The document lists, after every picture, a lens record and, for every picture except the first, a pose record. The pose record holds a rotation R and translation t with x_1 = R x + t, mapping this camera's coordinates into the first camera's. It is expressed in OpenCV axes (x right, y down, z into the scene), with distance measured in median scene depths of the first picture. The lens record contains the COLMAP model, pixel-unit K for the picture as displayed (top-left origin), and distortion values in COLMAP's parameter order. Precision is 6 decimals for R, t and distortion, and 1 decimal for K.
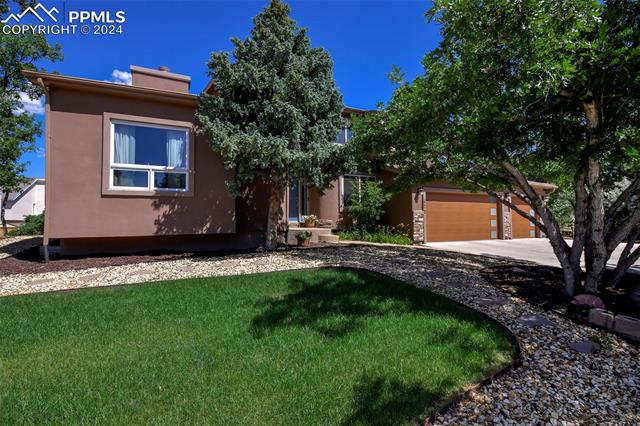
lens RADIAL K [[303.0, 0, 320.0], [0, 303.0, 213.0], [0, 0, 1]] dist [-0.001045, -0.000244]
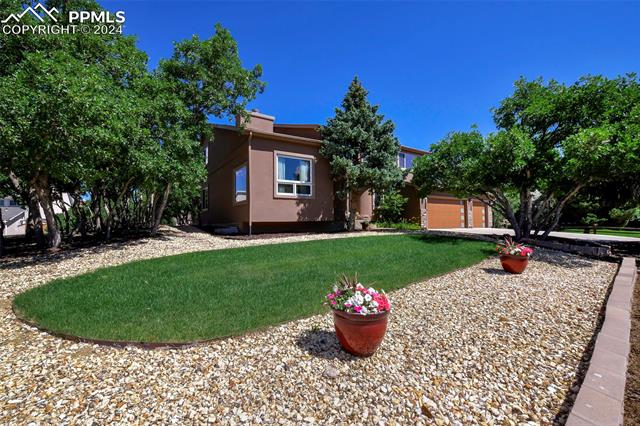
lens RADIAL K [[283.3, 0, 320.0], [0, 283.3, 213.0], [0, 0, 1]] dist [-0.000917, -0.000166]
pose [[0.990331, 0.003541, 0.138679, -0.617062], [-0.002652, 0.999975, -0.006599, 0.035754], [-0.138699, 0.006168, 0.990315, -0.597029]]
